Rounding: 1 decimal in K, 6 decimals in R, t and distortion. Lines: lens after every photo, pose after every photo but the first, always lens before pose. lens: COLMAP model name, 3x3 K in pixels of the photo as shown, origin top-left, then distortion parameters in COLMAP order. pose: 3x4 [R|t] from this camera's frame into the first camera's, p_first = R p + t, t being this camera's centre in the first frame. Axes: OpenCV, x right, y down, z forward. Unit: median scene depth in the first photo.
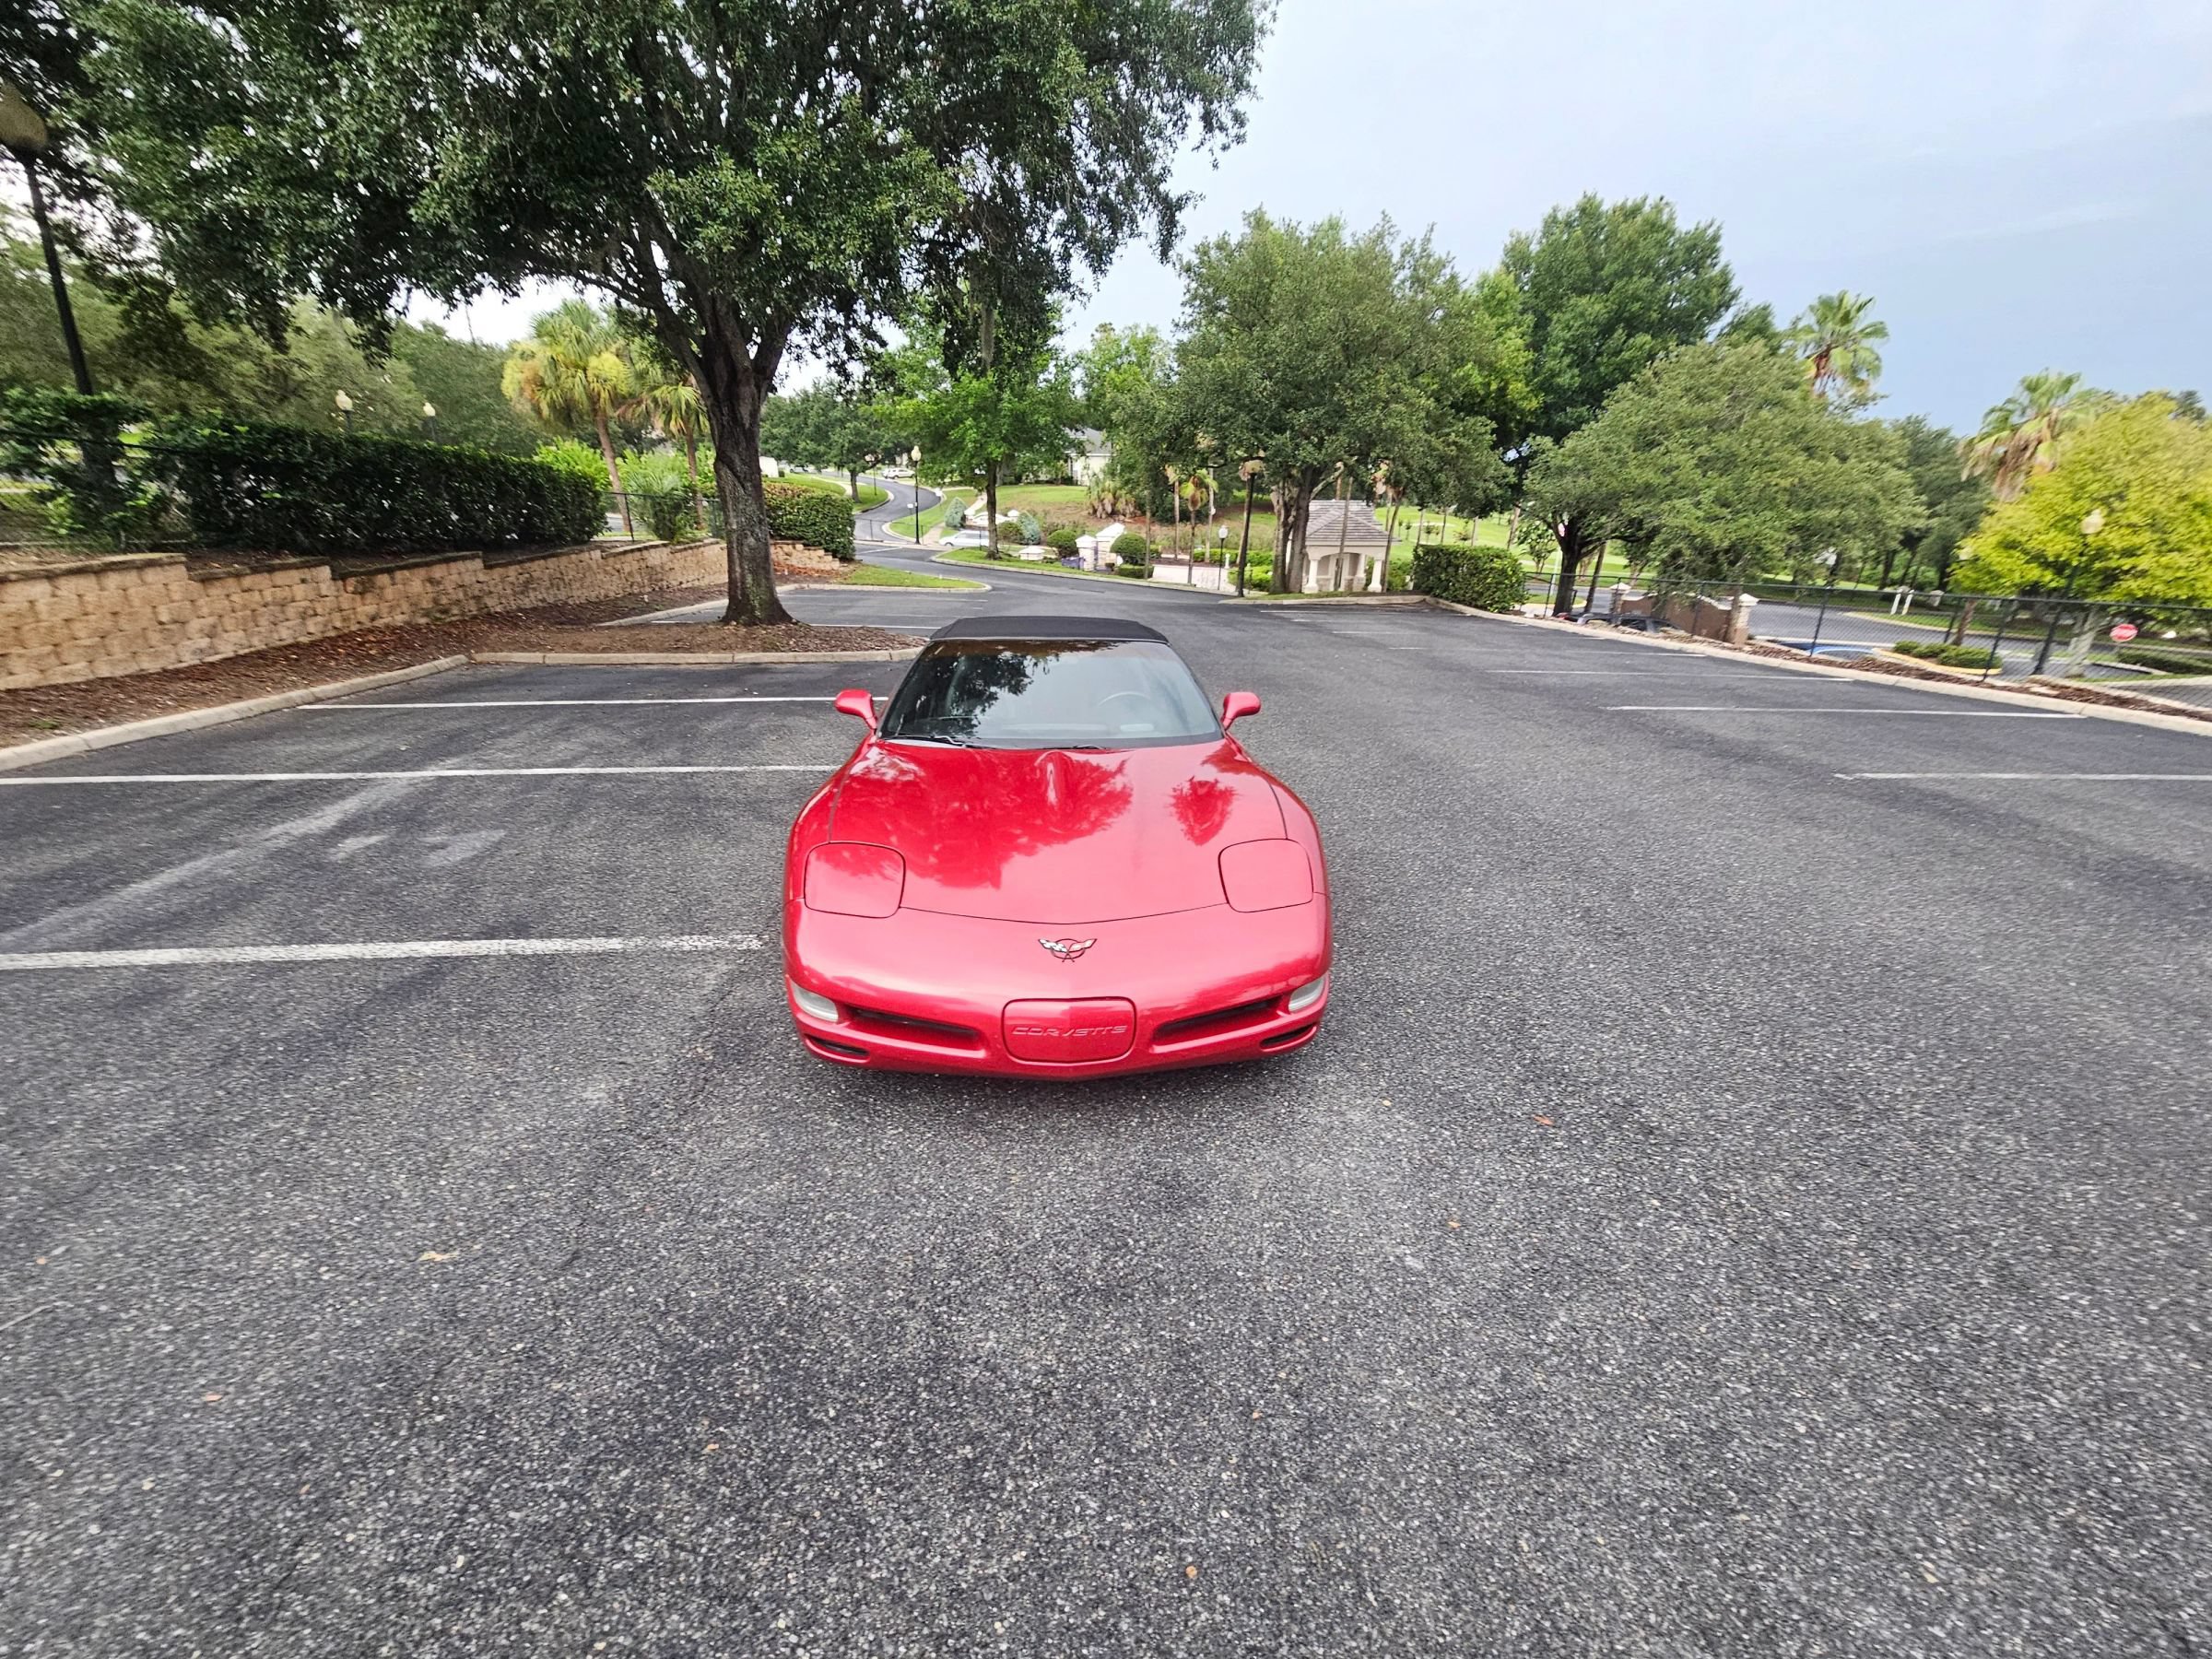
lens RADIAL K [[903.8, 0, 1104.1], [0, 903.8, 833.0], [0, 0, 1]] dist [-0.000134, -0.000911]
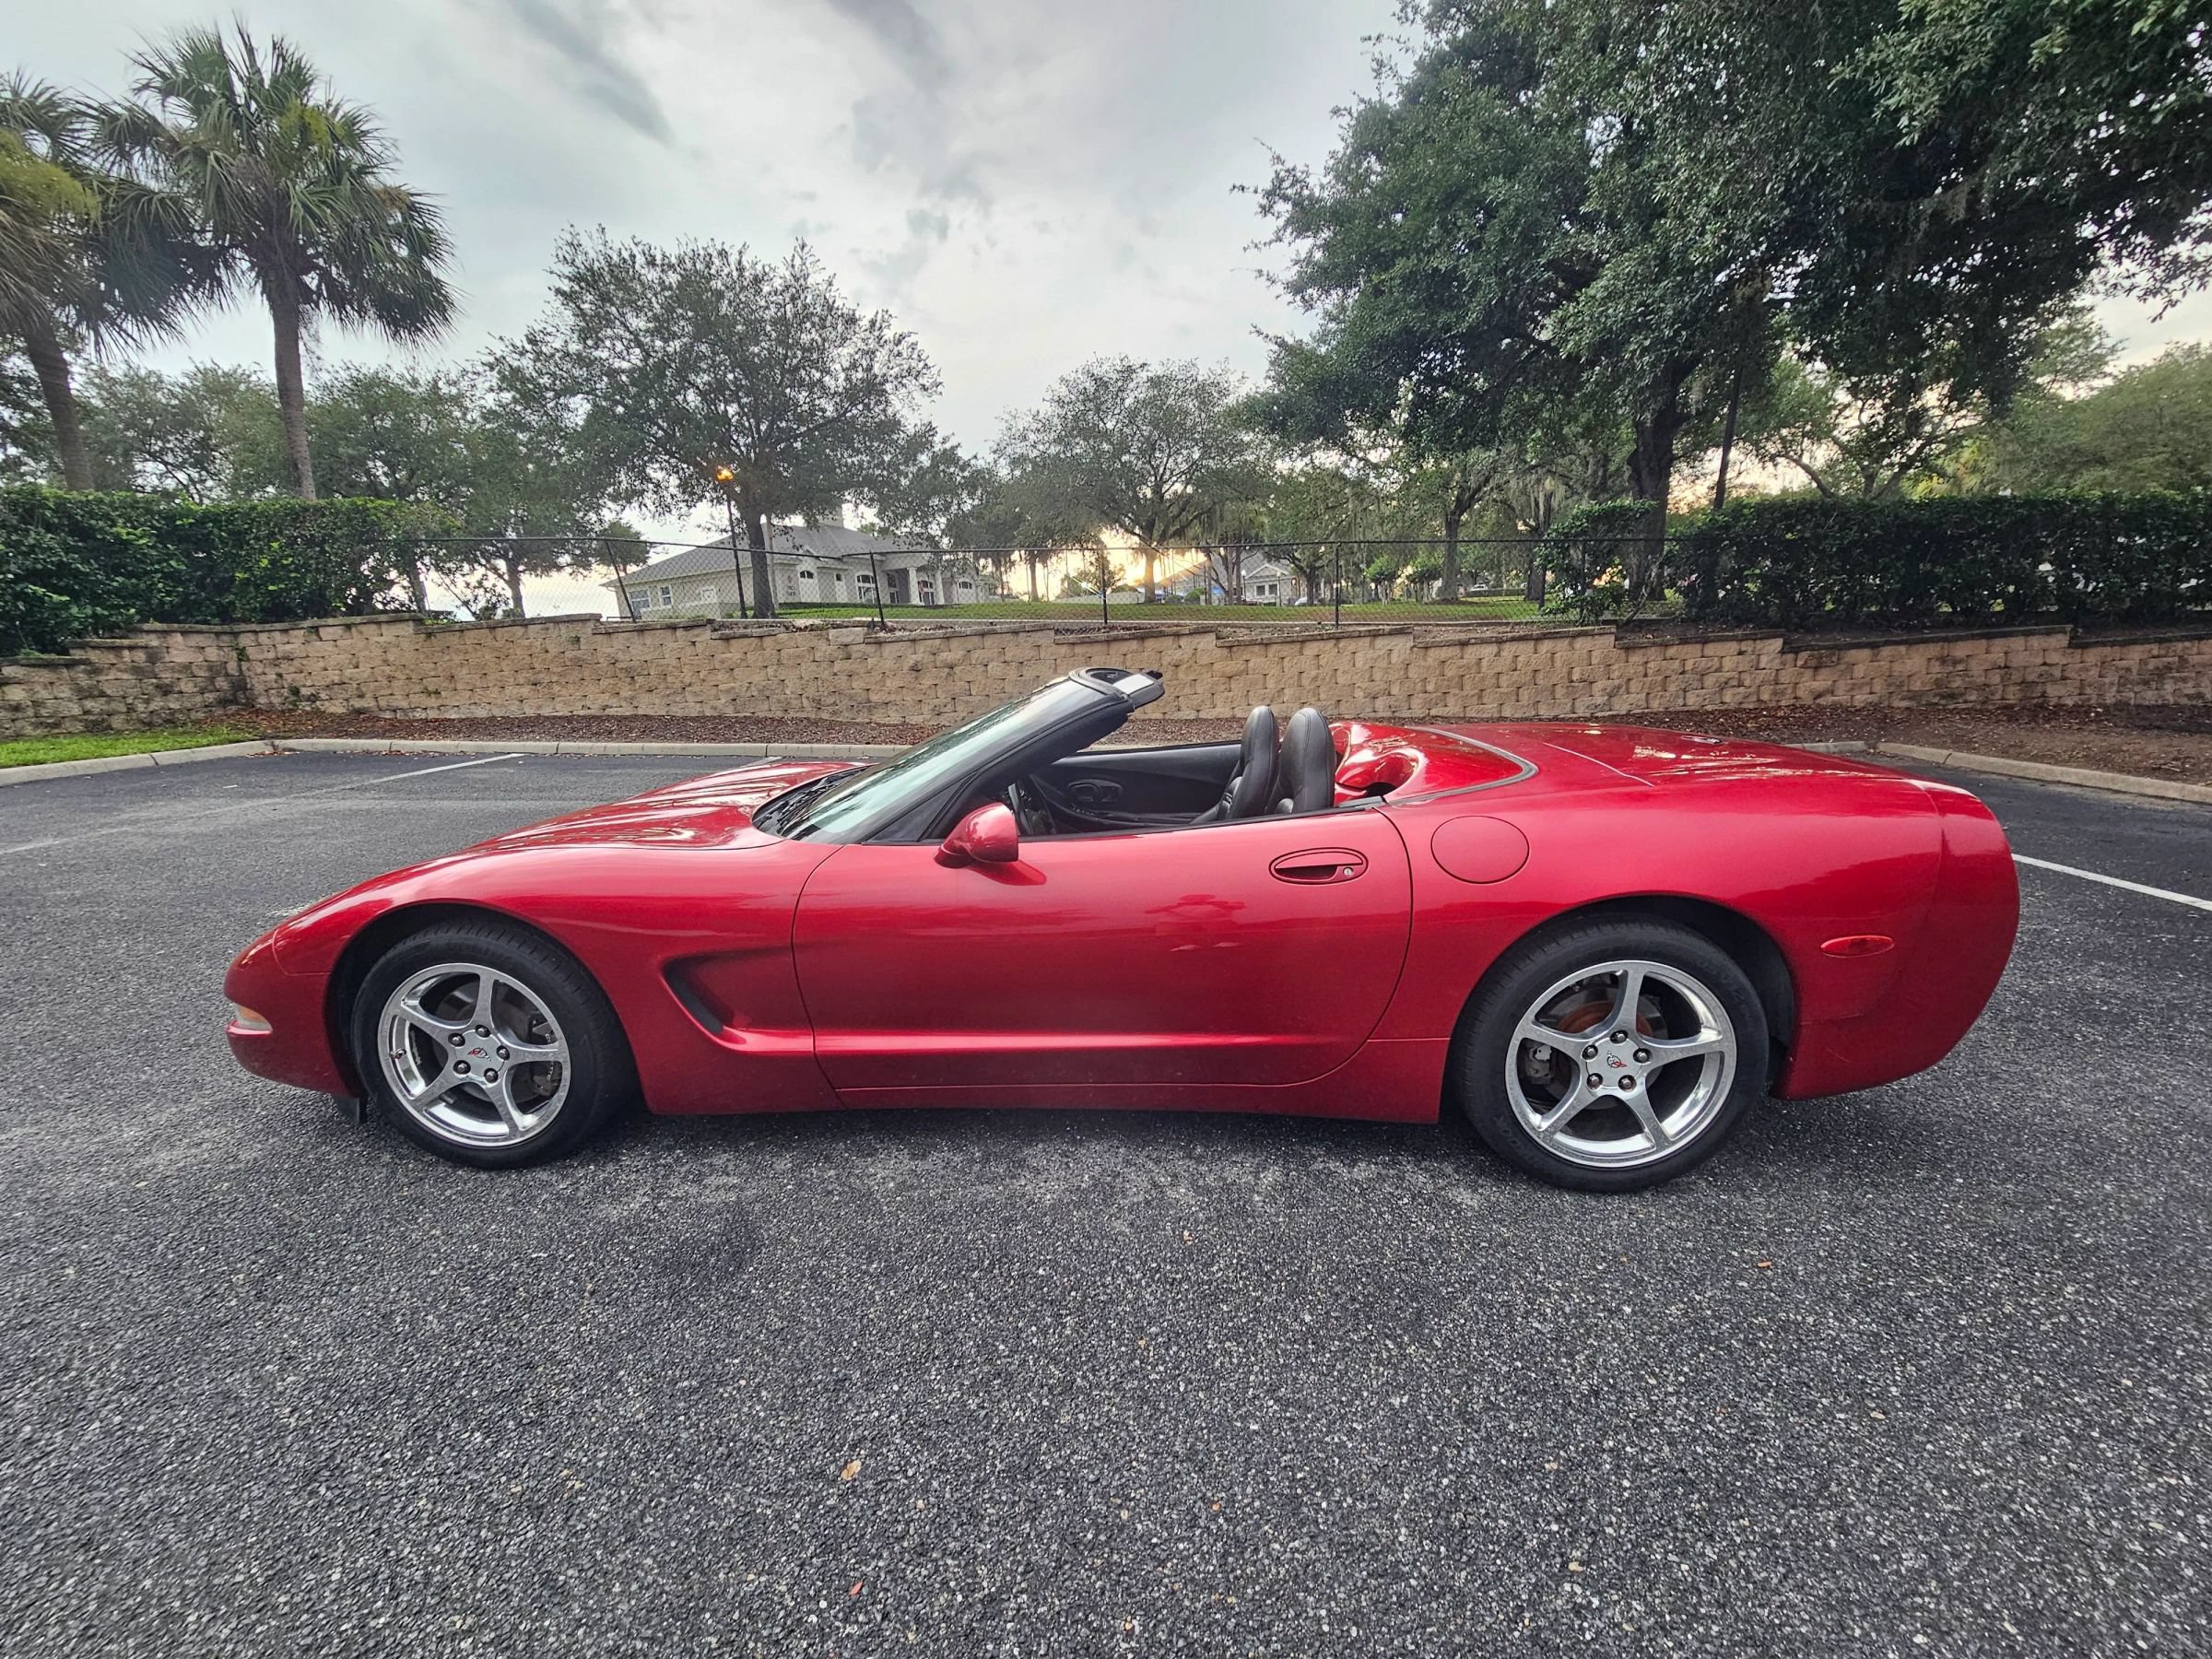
lens RADIAL K [[909.8, 0, 1102.4], [0, 909.8, 829.0], [0, 0, 1]] dist [-0.001464, -0.000448]
pose [[-0.128629, 0.188833, -0.973548, 0.100956], [-0.297093, 0.929277, 0.219499, -0.044651], [0.946145, 0.317468, -0.063431, 0.189018]]
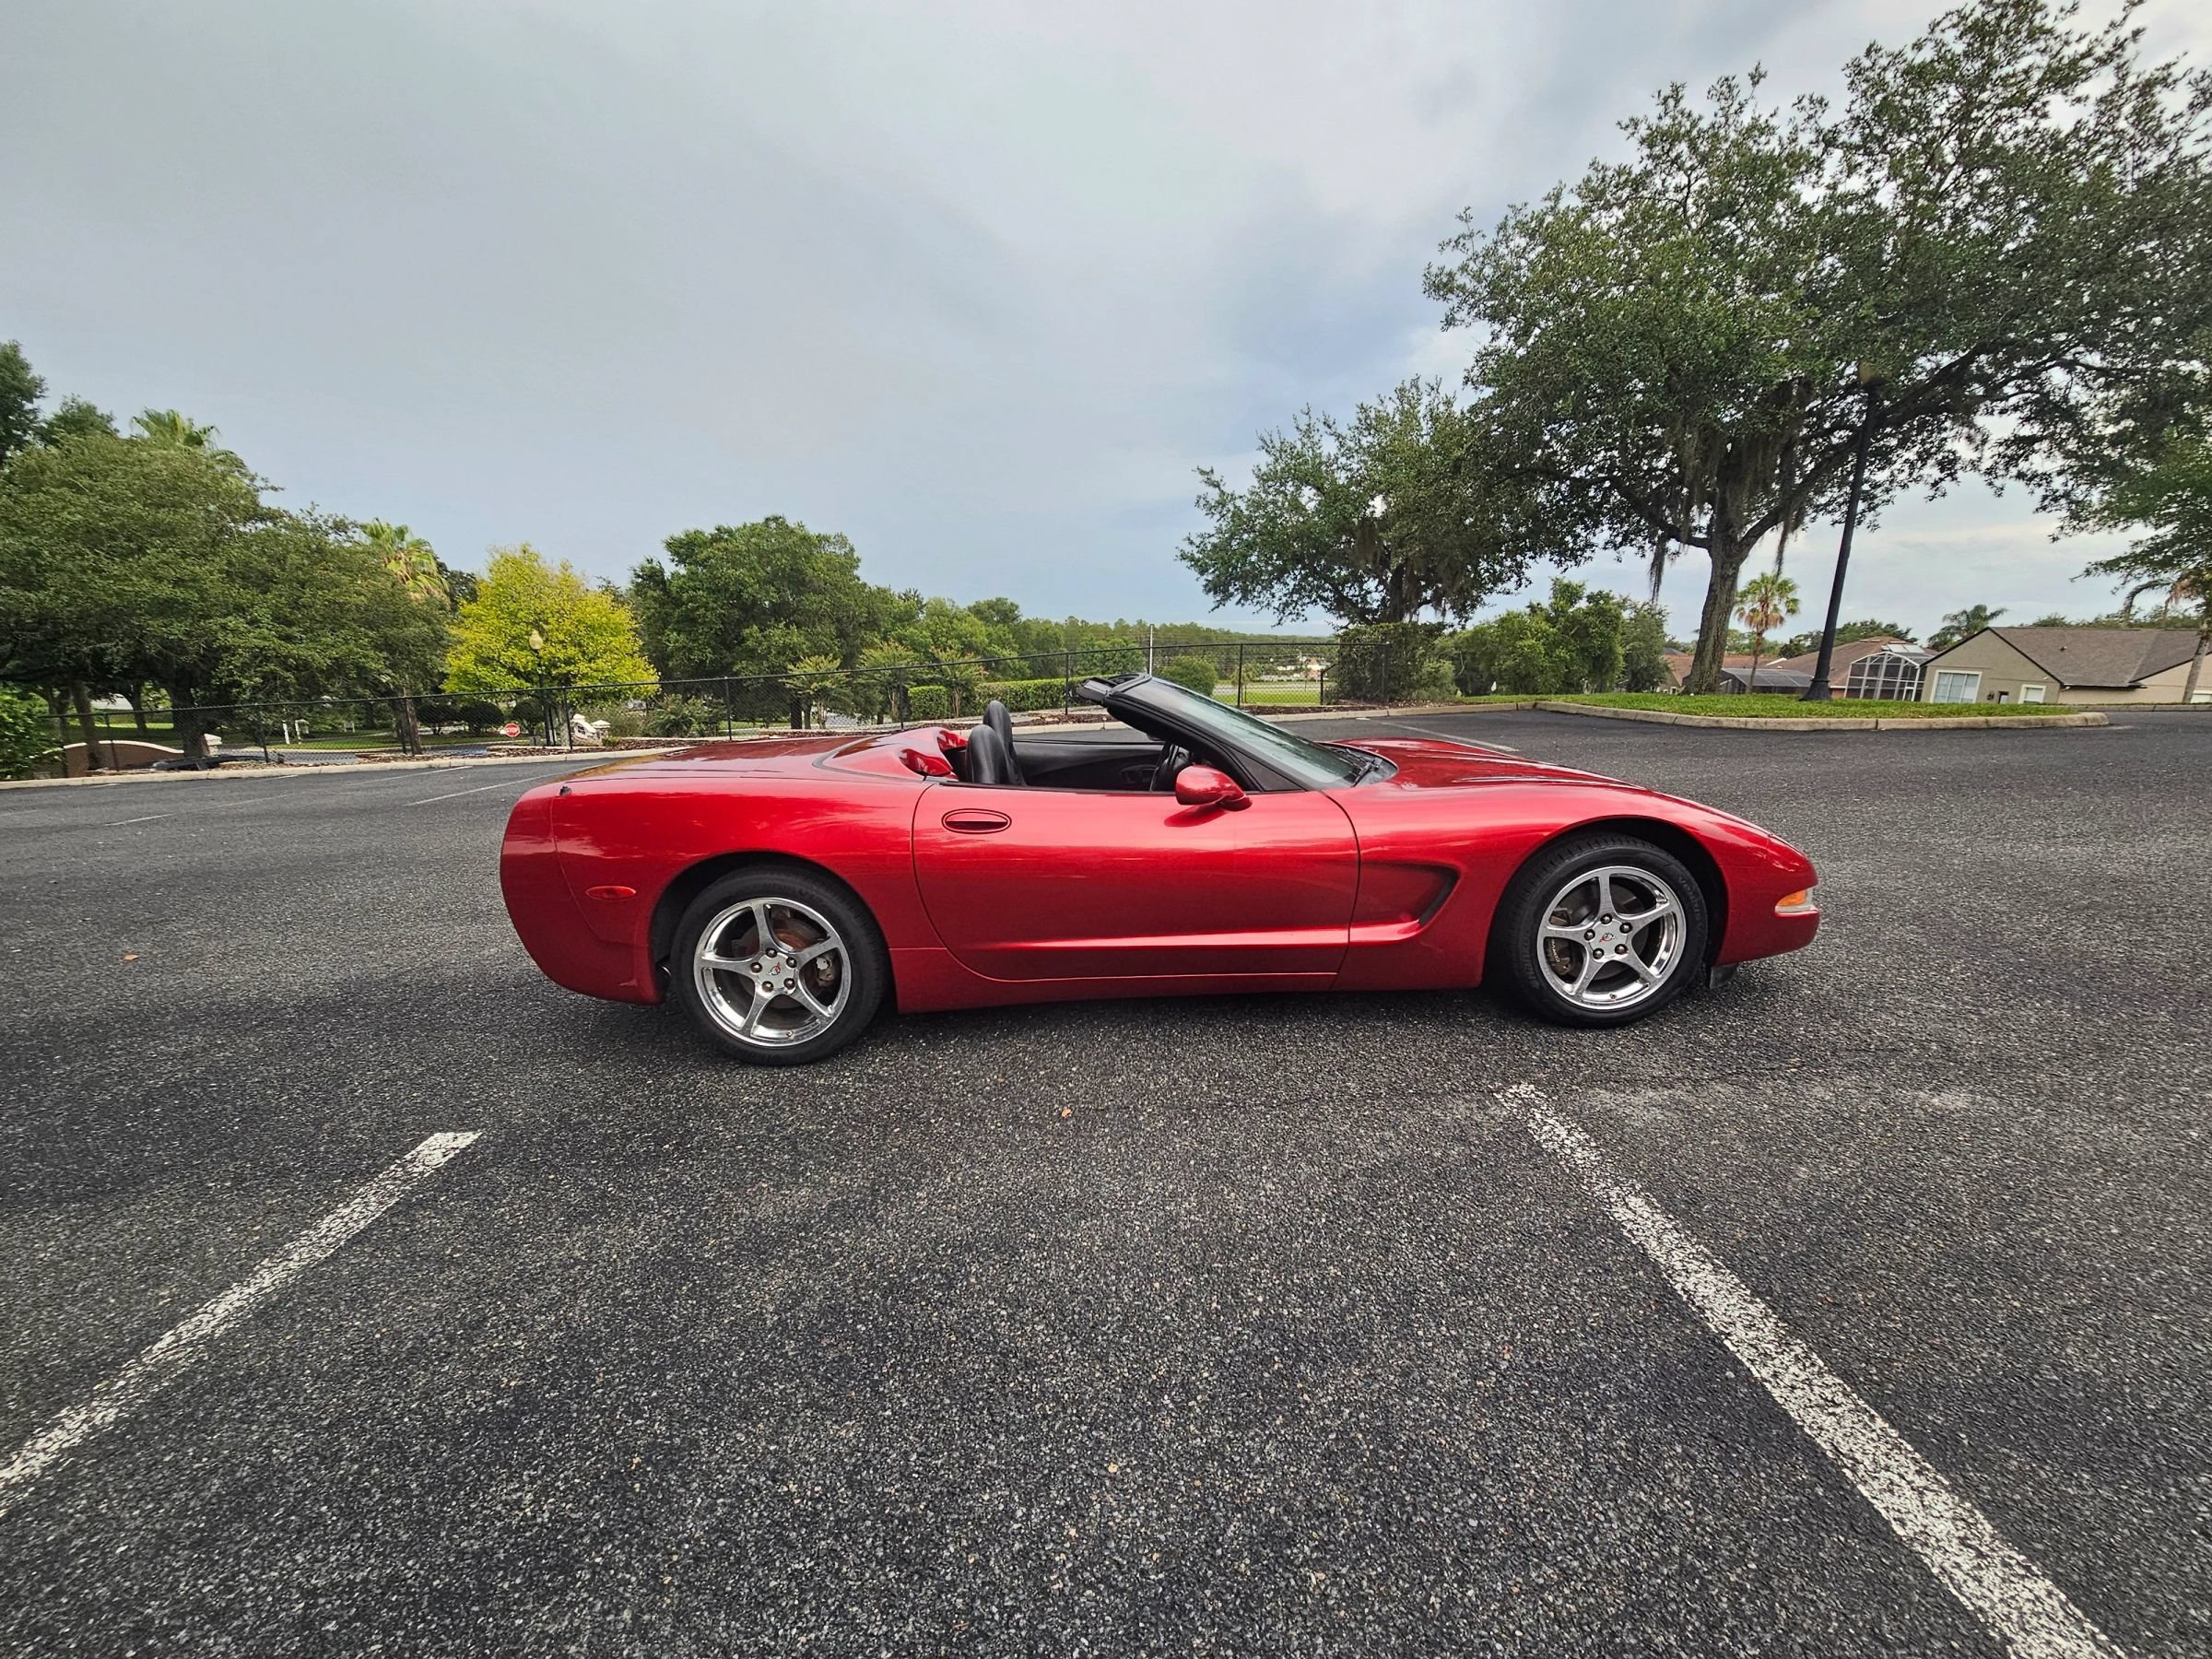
lens RADIAL K [[906.7, 0, 1103.4], [0, 906.7, 833.8], [0, 0, 1]] dist [-0.000689, -0.001023]
pose [[0.064571, -0.216603, 0.974122, -0.151965], [0.353299, 0.917897, 0.180682, -0.042293], [-0.933279, 0.332489, 0.135795, 0.168431]]
